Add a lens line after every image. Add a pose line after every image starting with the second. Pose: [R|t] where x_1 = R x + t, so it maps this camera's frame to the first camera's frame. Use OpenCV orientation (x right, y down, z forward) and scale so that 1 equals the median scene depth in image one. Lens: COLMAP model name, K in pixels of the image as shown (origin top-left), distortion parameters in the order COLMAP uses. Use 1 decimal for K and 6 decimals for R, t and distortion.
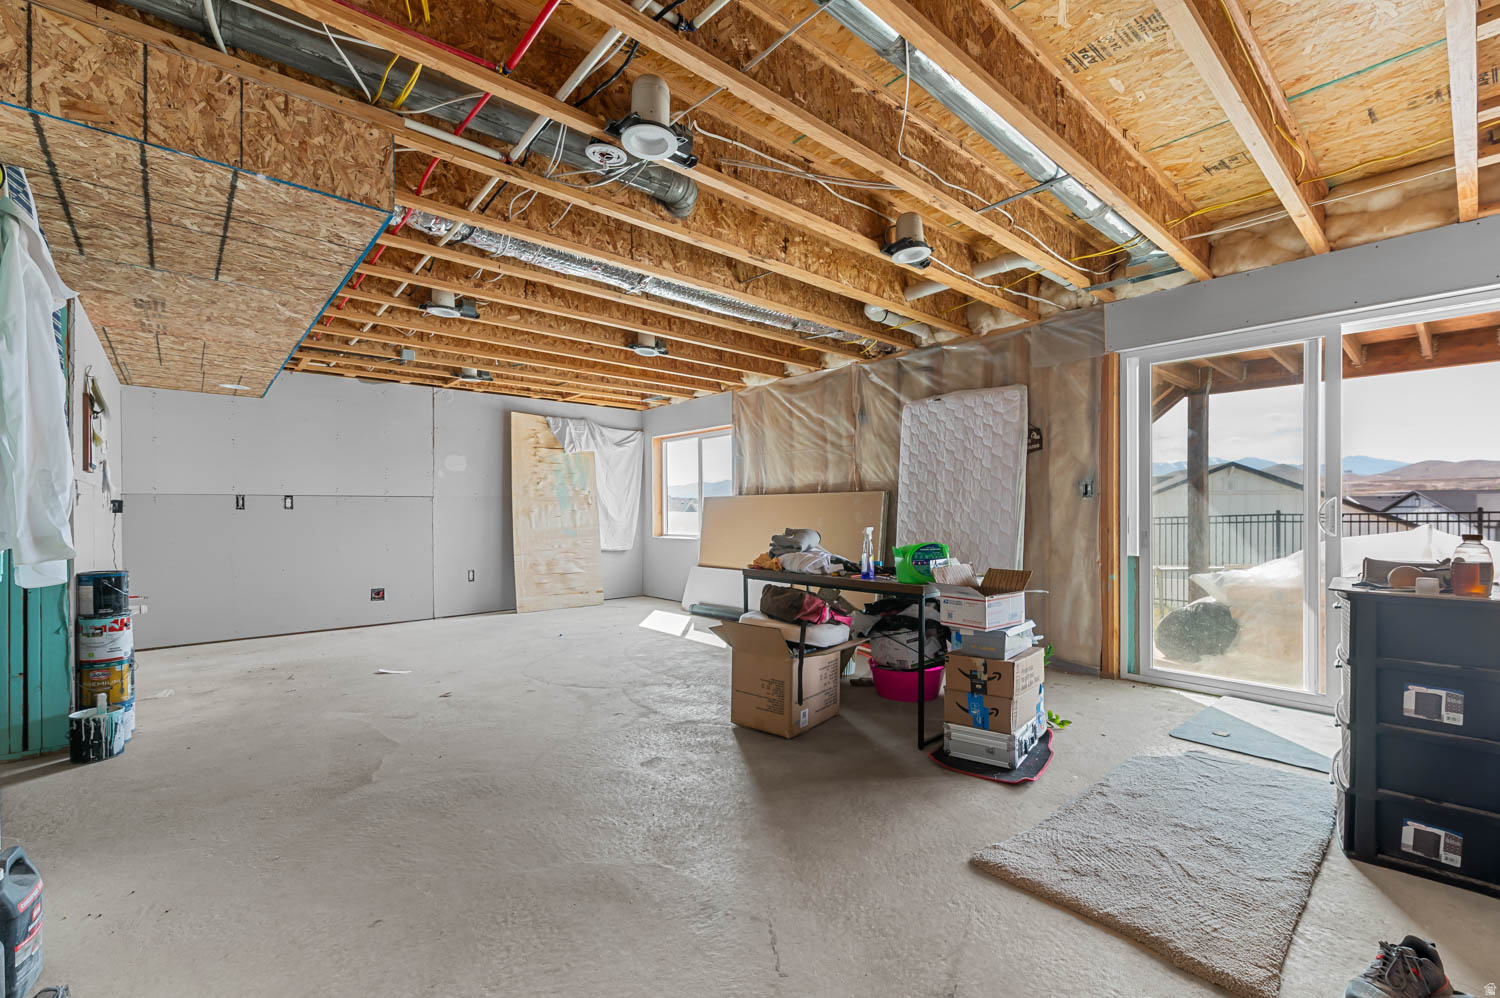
lens RADIAL K [[644.8, 0, 750.0], [0, 644.8, 499.0], [0, 0, 1]] dist [0.002895, 0.000196]
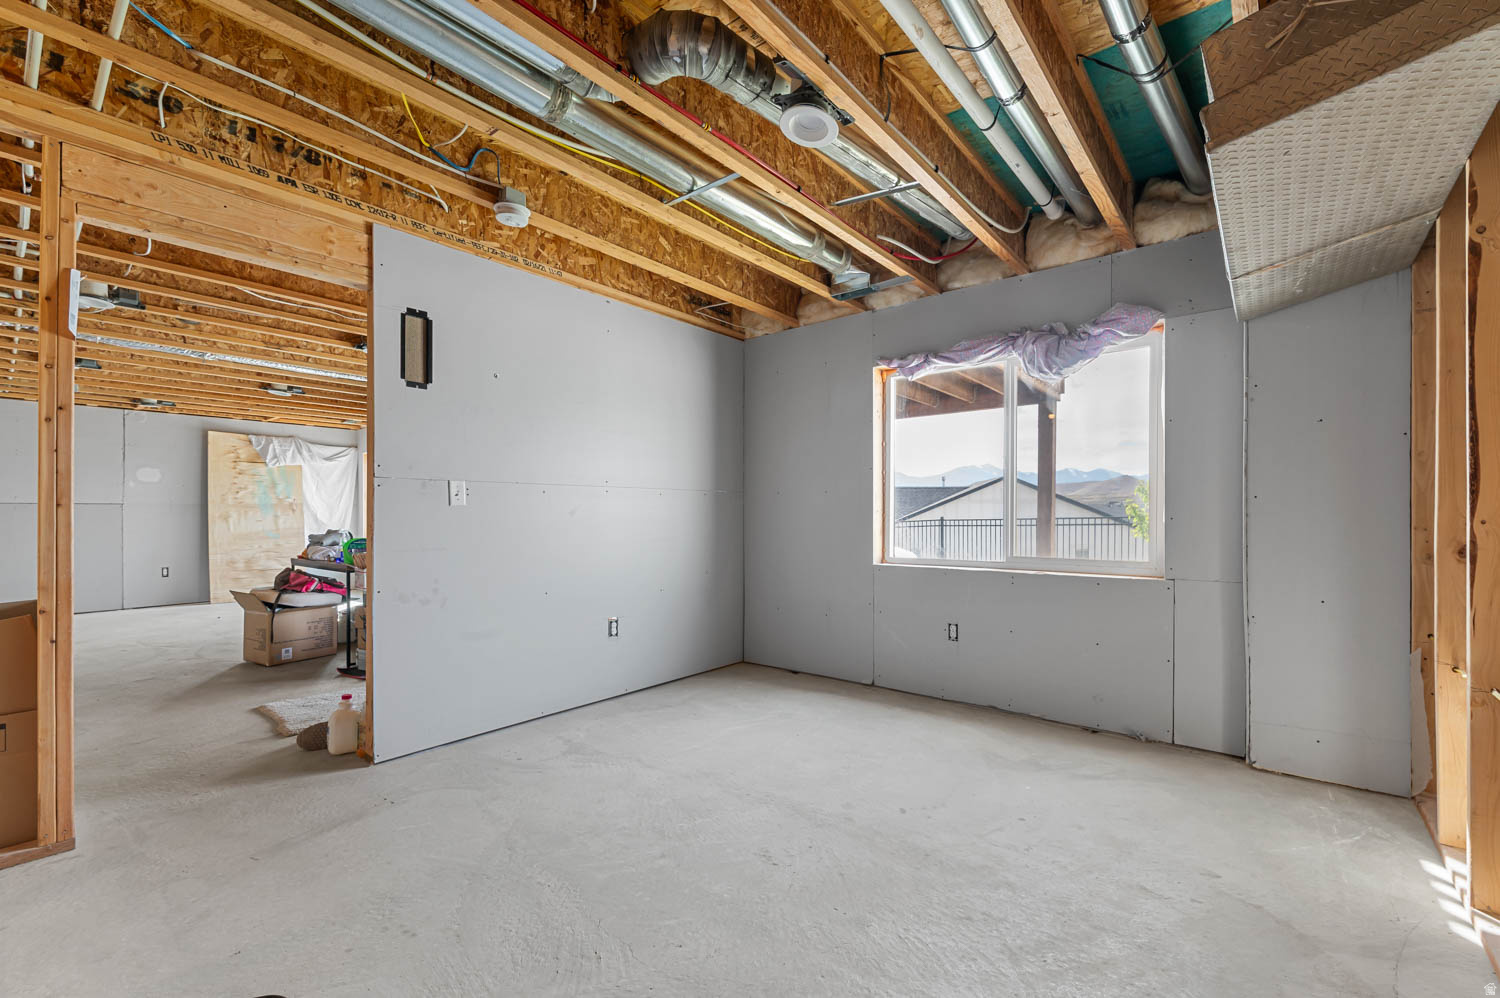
lens RADIAL K [[635.6, 0, 750.0], [0, 635.6, 499.0], [0, 0, 1]] dist [0.000971, -0.000078]
pose [[0.986324, 0.002347, 0.164800, 0.701552], [-0.001419, 0.999982, -0.005751, -0.012880], [-0.164811, 0.005439, 0.986310, -0.505632]]
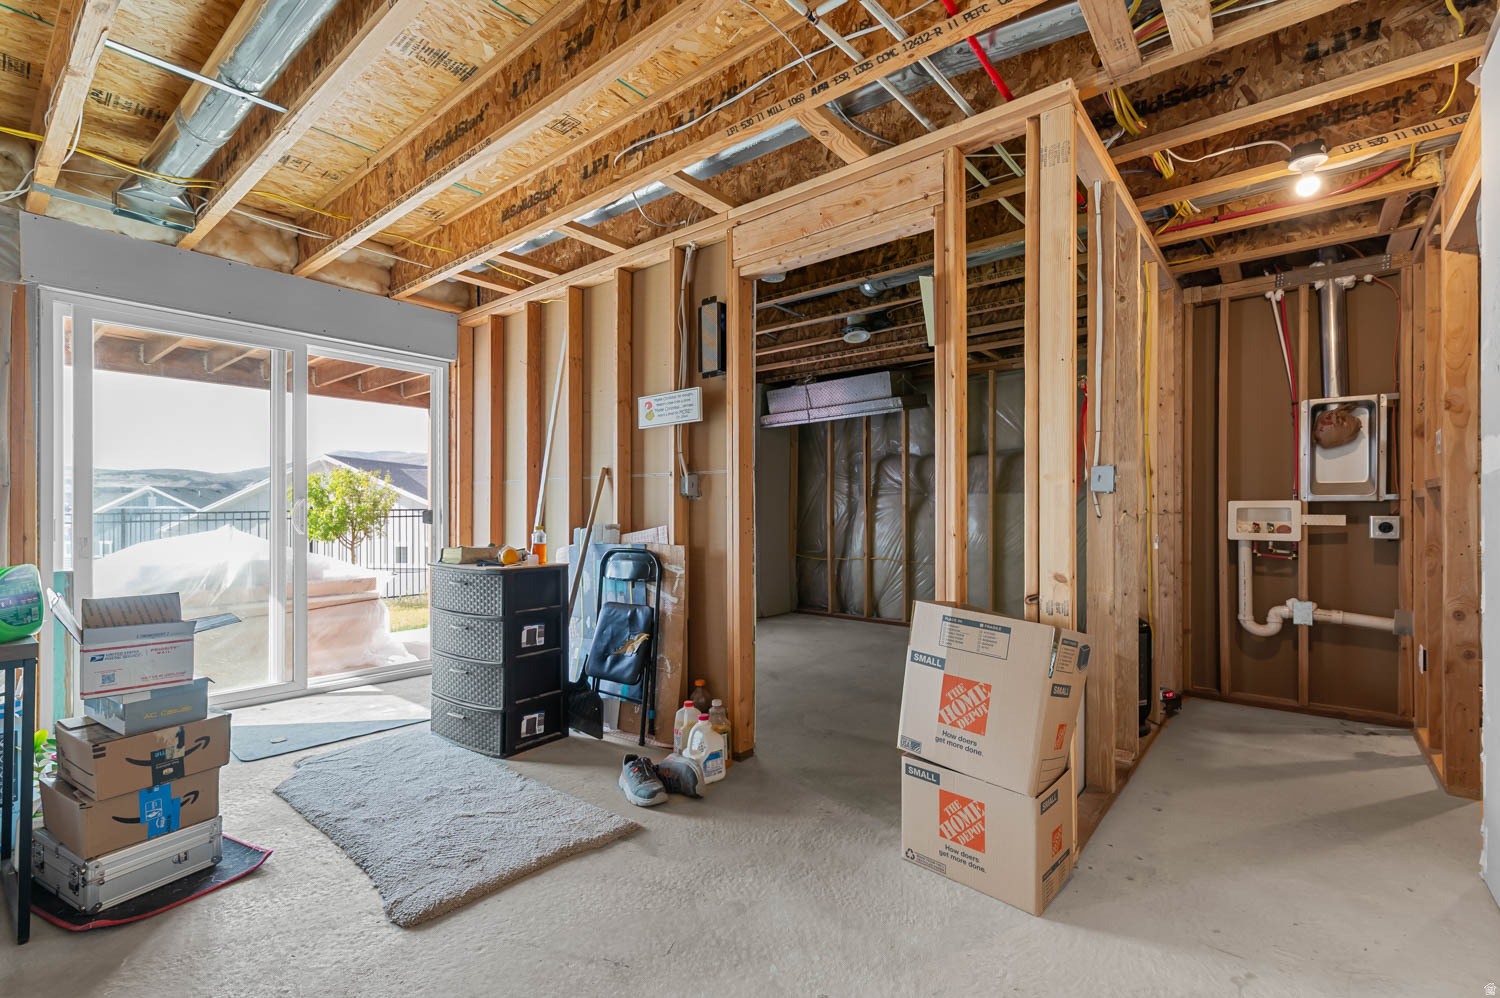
lens RADIAL K [[670.5, 0, 750.2], [0, 670.5, 515.6], [0, 0, 1]] dist [0.000712, 0.000108]
pose [[-0.161421, 0.001135, 0.986885, -0.288555], [-0.016519, 0.999856, -0.003852, 0.012552], [-0.986747, -0.016924, -0.161379, 0.350385]]
